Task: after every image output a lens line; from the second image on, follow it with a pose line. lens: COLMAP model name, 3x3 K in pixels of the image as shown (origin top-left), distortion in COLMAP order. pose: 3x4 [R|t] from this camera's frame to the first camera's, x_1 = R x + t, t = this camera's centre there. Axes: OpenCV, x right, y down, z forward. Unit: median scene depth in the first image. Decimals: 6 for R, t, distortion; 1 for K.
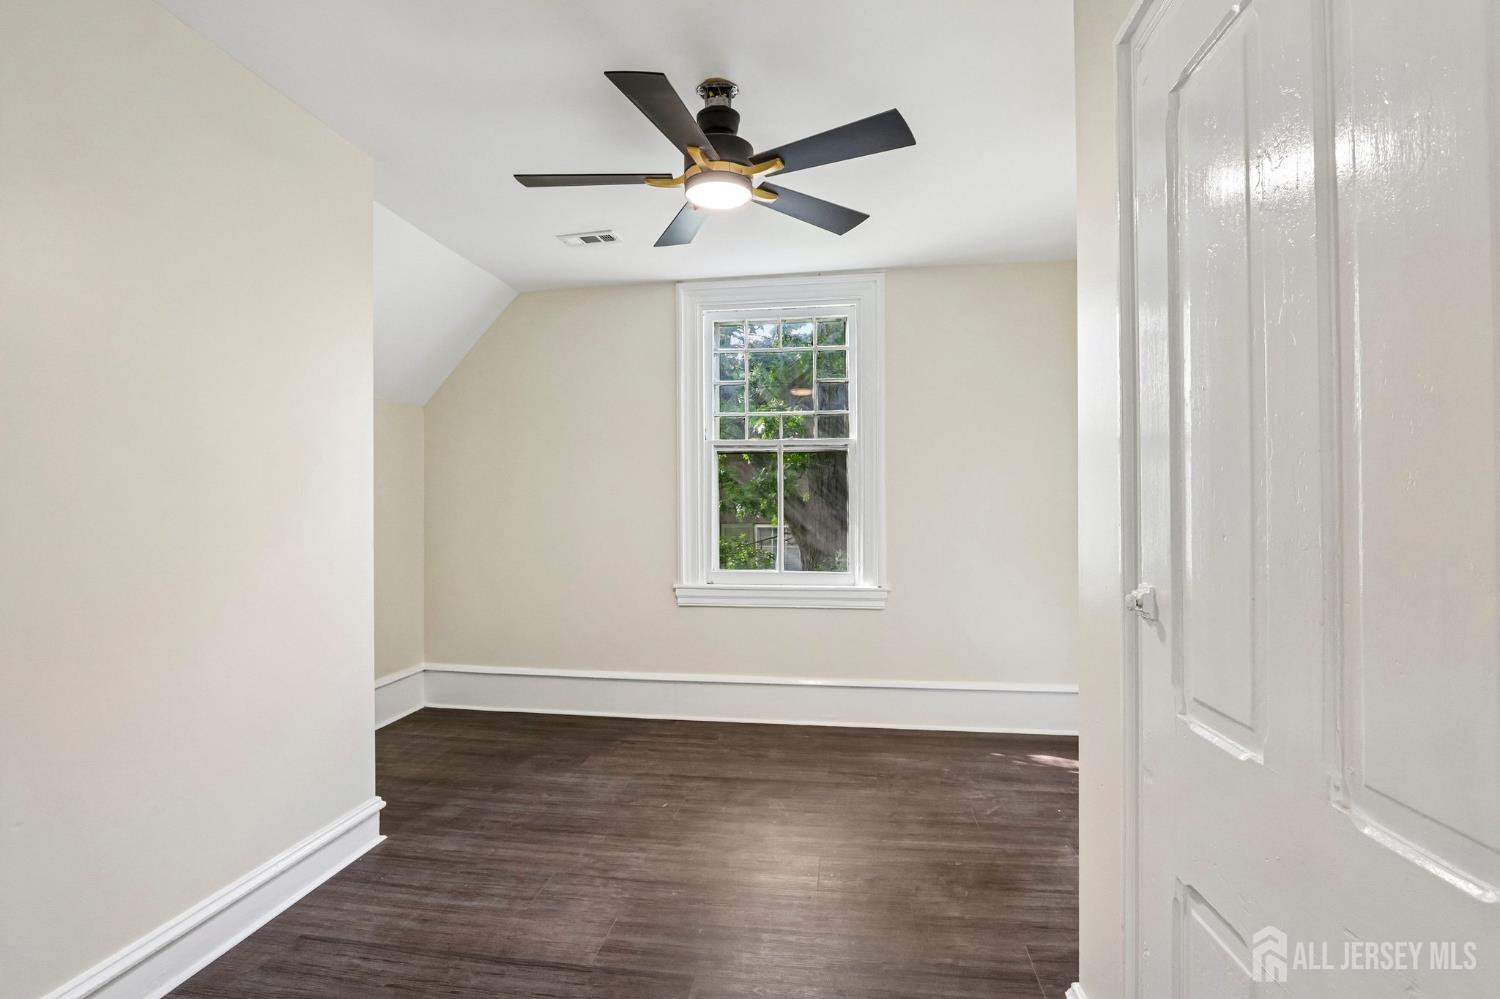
lens RADIAL K [[688.6, 0, 744.7], [0, 688.6, 502.9], [0, 0, 1]] dist [-0.014524, -0.000027]
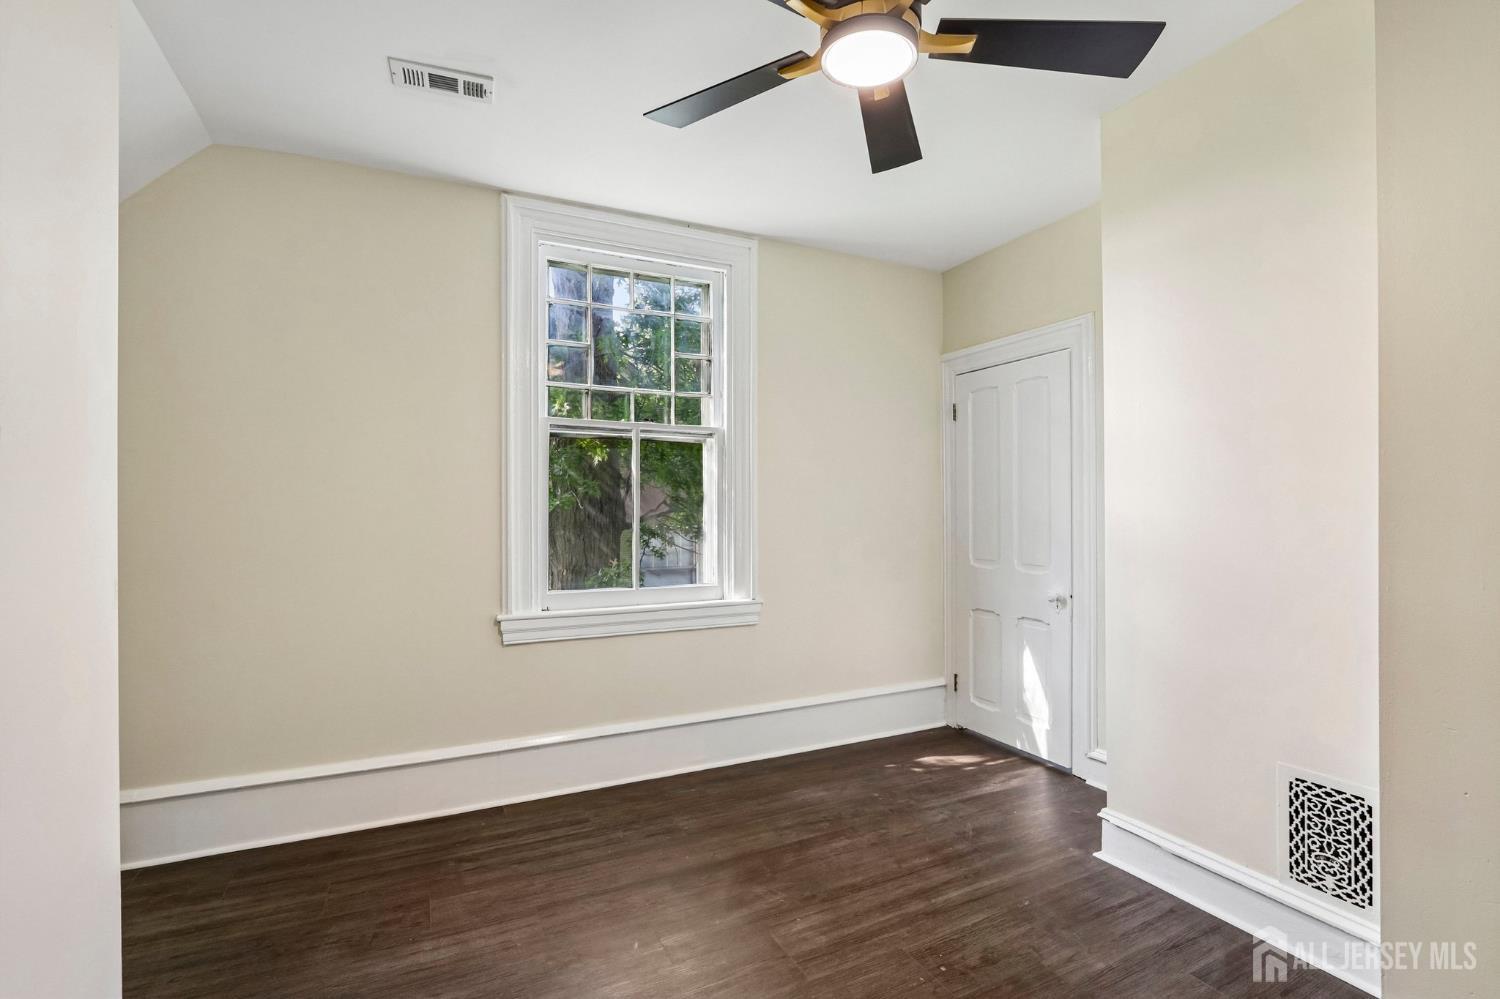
lens RADIAL K [[688.6, 0, 754.9], [0, 688.6, 504.4], [0, 0, 1]] dist [-0.014524, -0.000027]
pose [[0.823364, 0.006898, 0.567472, -0.296435], [-0.005337, 0.999976, -0.004412, 0.005549], [-0.567489, 0.000604, 0.823381, 0.275933]]
